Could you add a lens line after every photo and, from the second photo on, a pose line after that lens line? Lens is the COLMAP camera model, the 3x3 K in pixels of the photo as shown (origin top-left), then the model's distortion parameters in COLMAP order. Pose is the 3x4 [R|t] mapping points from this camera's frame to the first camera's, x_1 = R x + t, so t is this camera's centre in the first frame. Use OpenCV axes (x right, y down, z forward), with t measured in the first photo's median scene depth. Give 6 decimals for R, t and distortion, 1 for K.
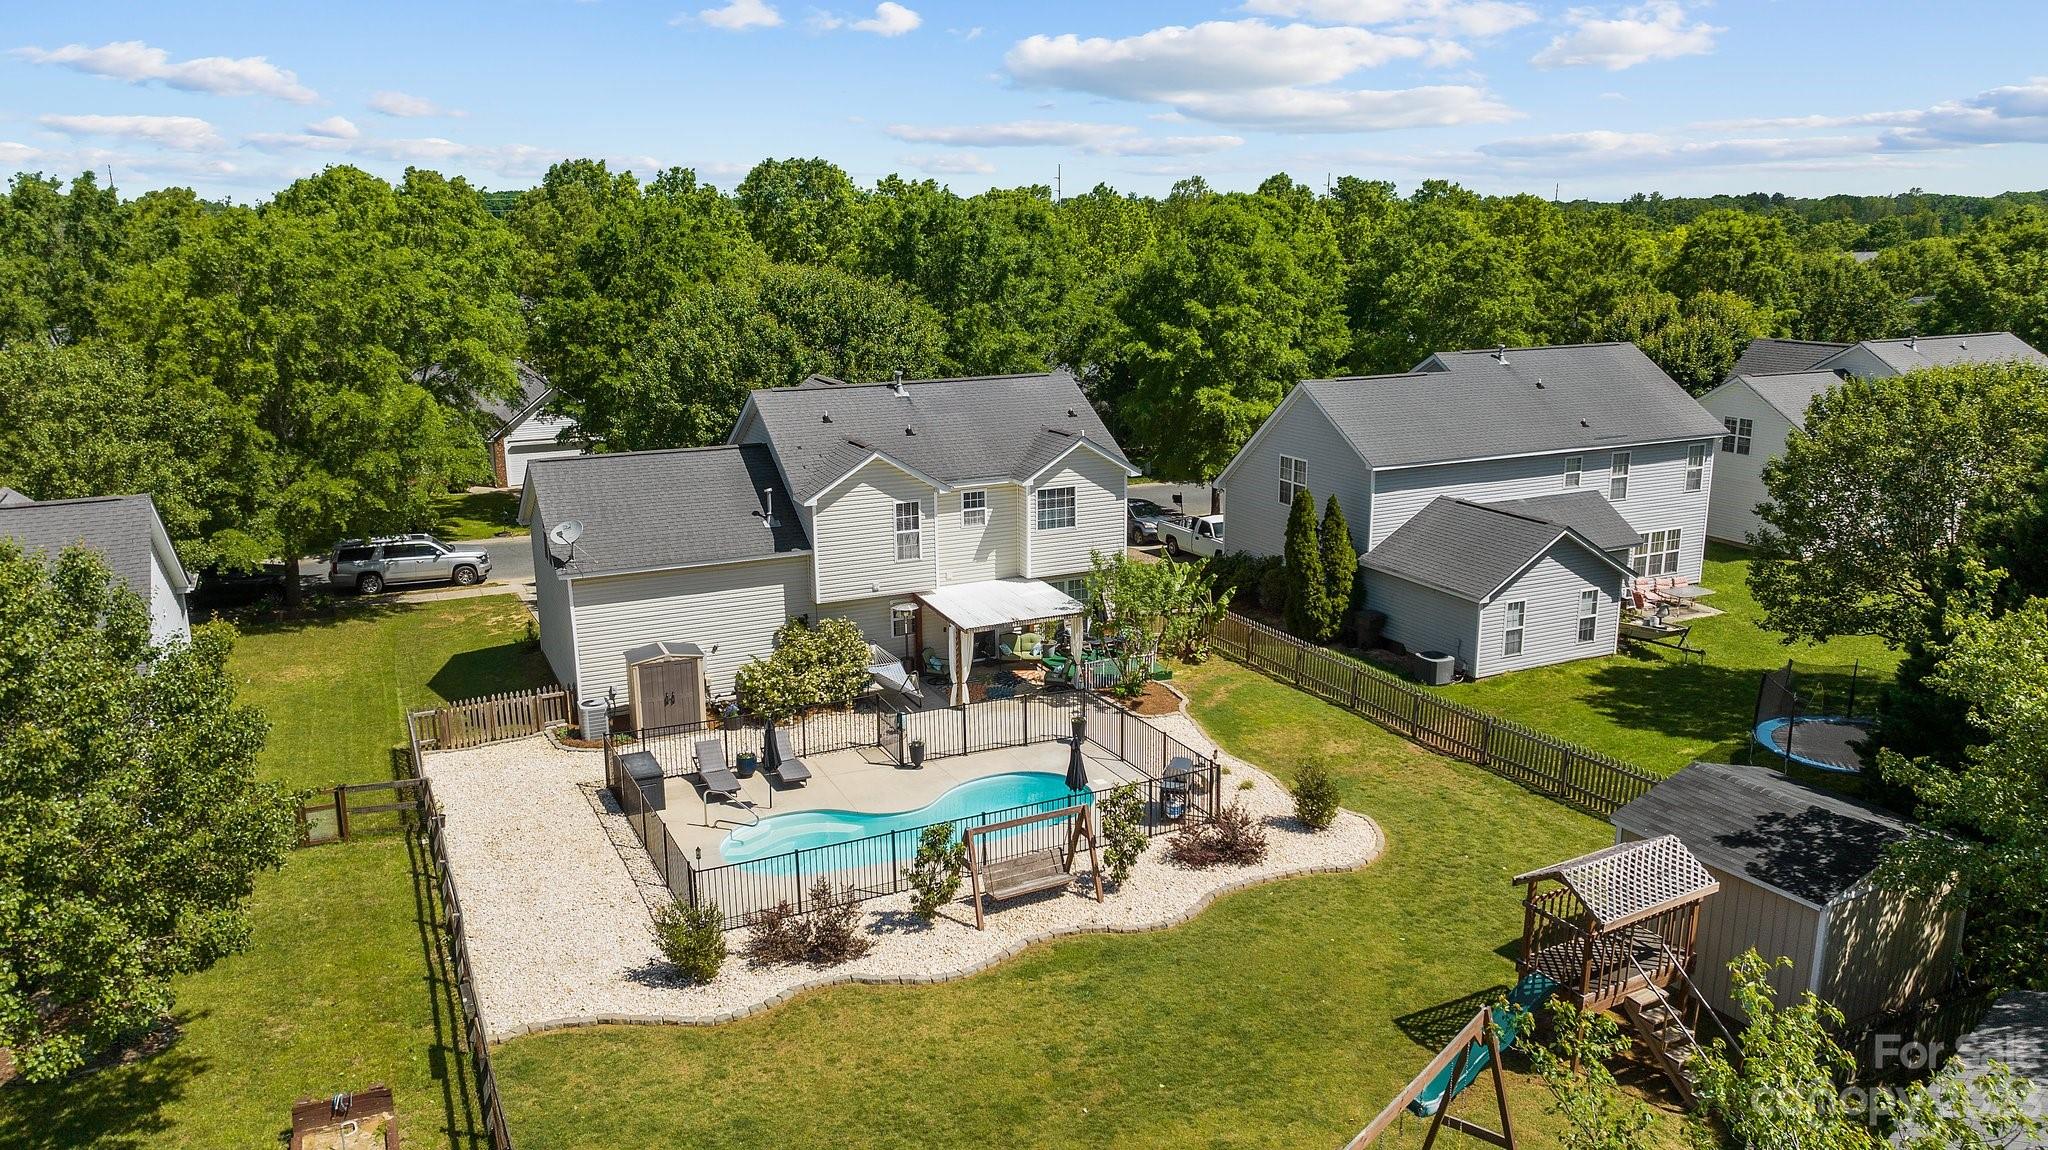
lens RADIAL K [[1444.5, 0, 1024.0], [0, 1444.5, 575.0], [0, 0, 1]] dist [-0.042915, 0.037352]
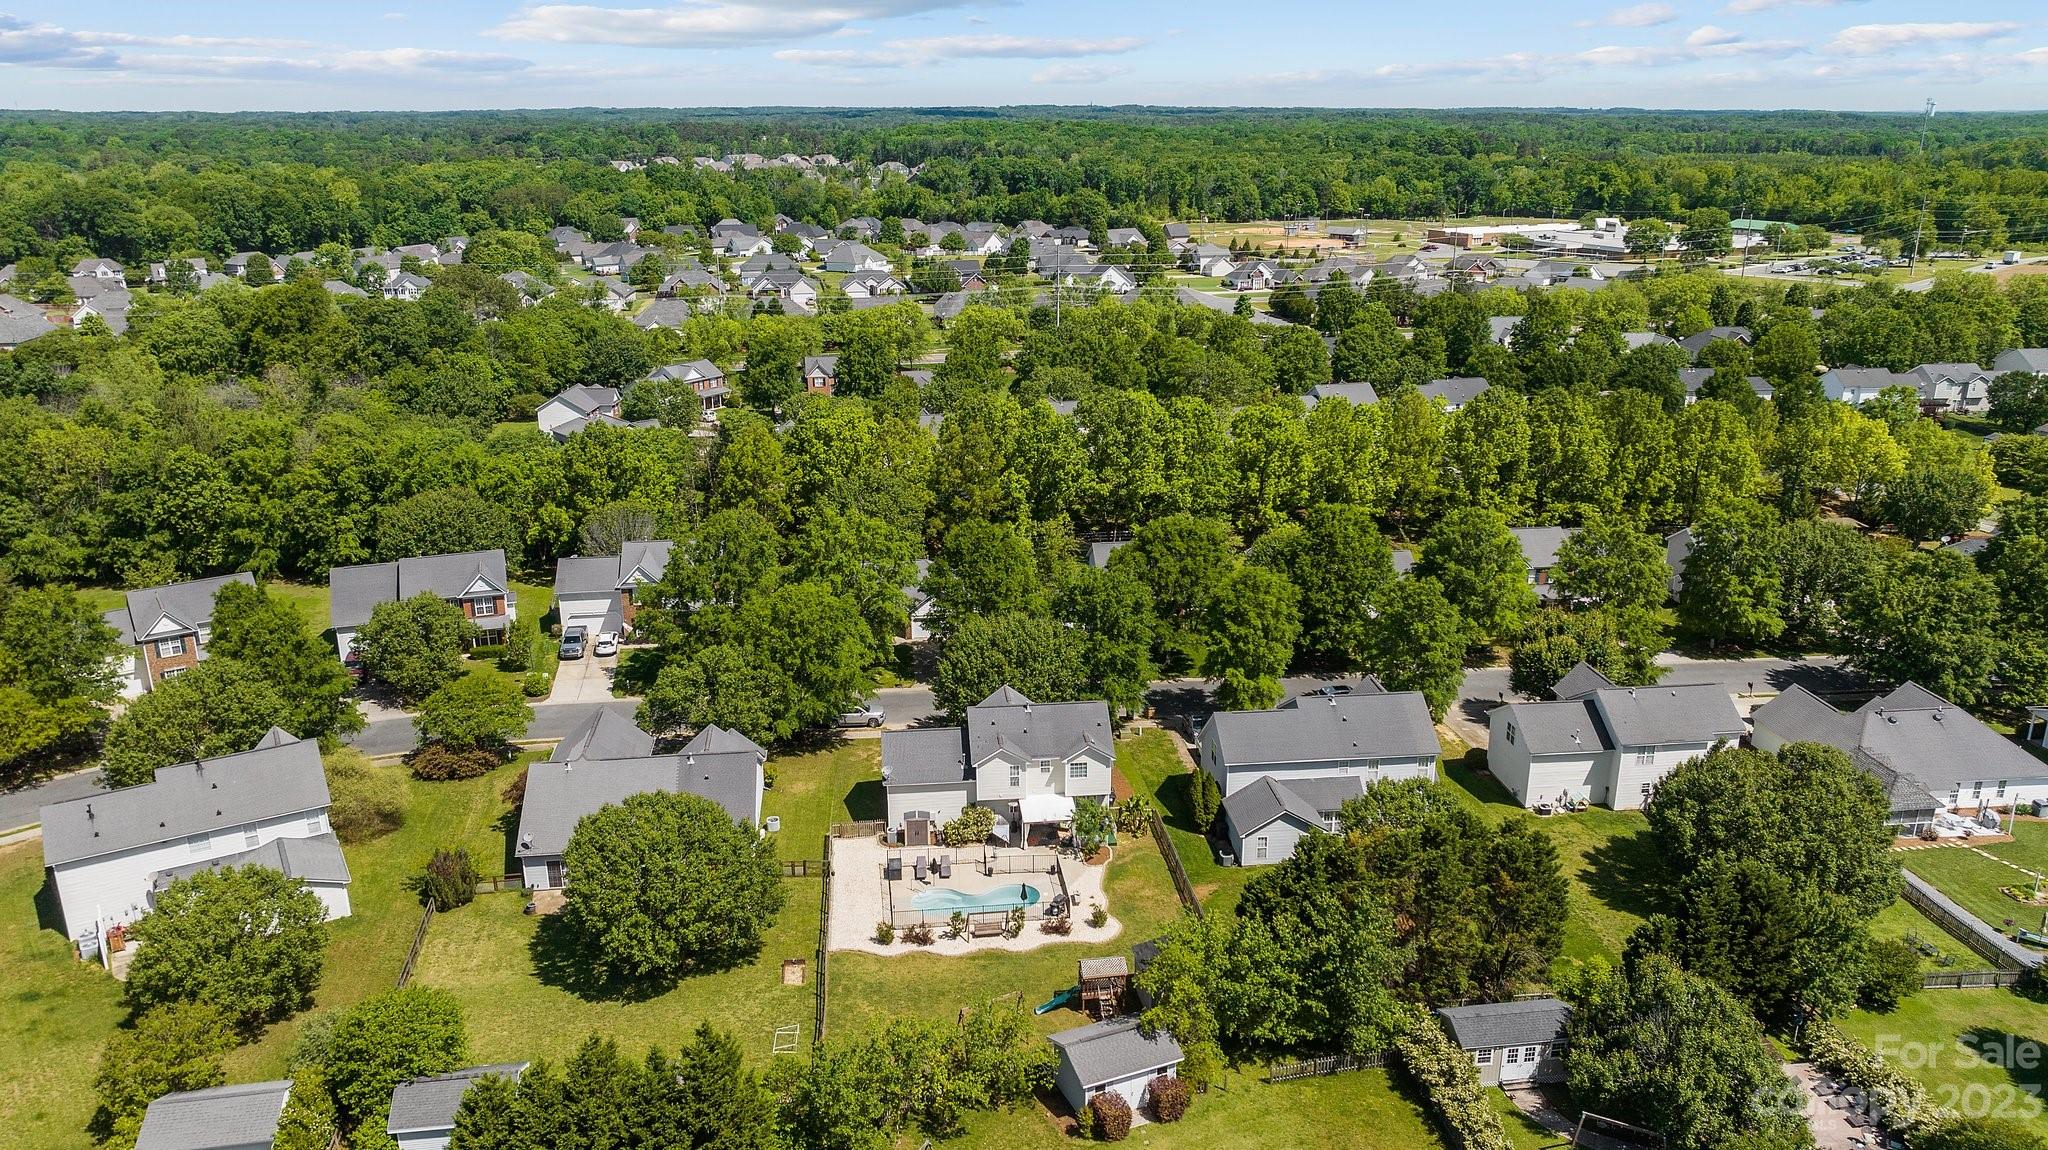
lens RADIAL K [[1444.5, 0, 1024.0], [0, 1444.5, 575.0], [0, 0, 1]] dist [-0.042915, 0.037352]
pose [[0.941229, 0.106792, -0.320443, 0.732700], [-0.083462, 0.992817, 0.085719, -0.617615], [0.327295, -0.053937, 0.943381, -1.426267]]
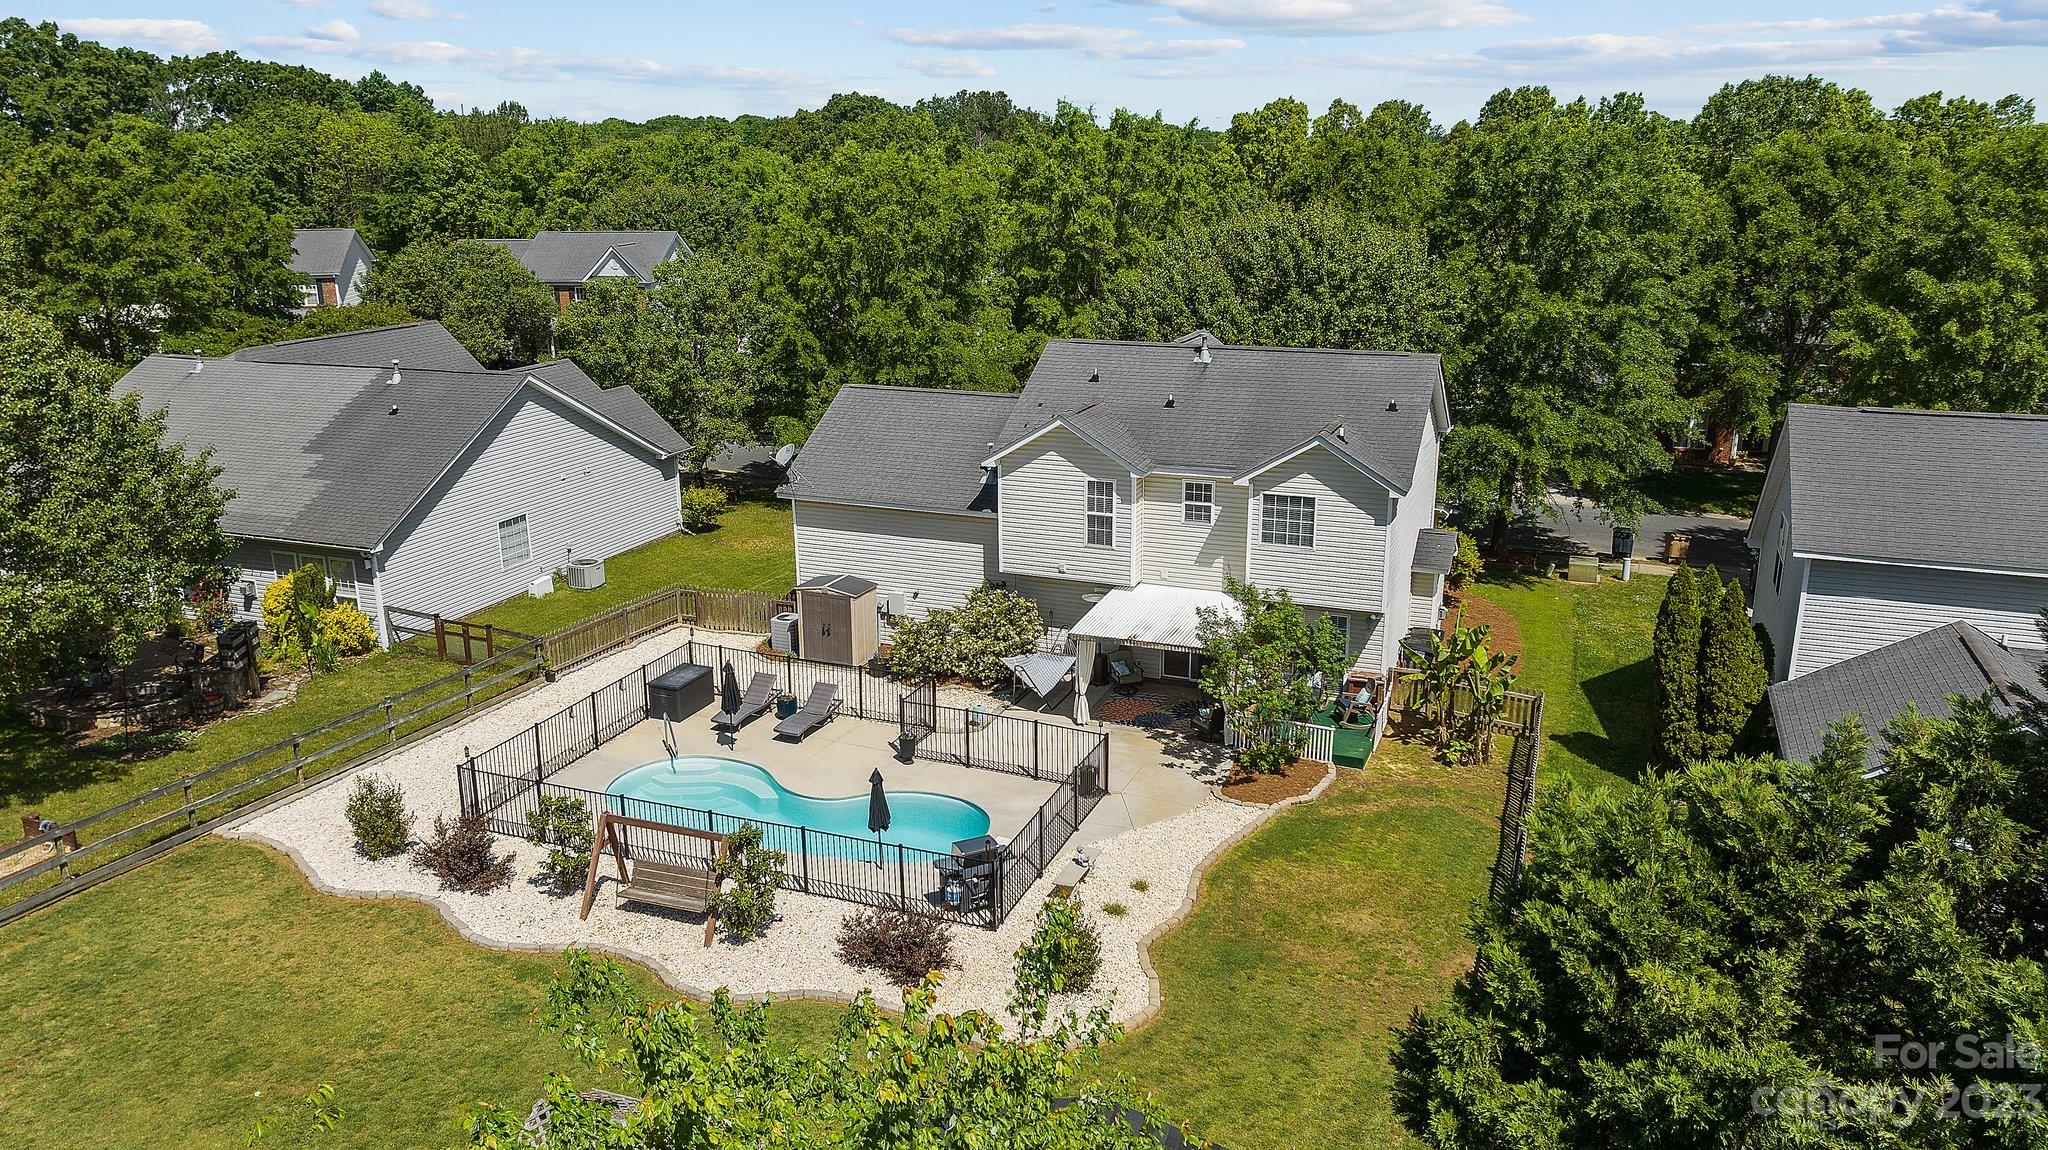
lens RADIAL K [[1444.5, 0, 1024.0], [0, 1444.5, 575.0], [0, 0, 1]] dist [-0.042915, 0.037352]
pose [[0.671477, 0.206149, -0.711773, 0.529399], [-0.173291, 0.977575, 0.119652, -0.092192], [0.720478, 0.043000, 0.692143, 0.364700]]
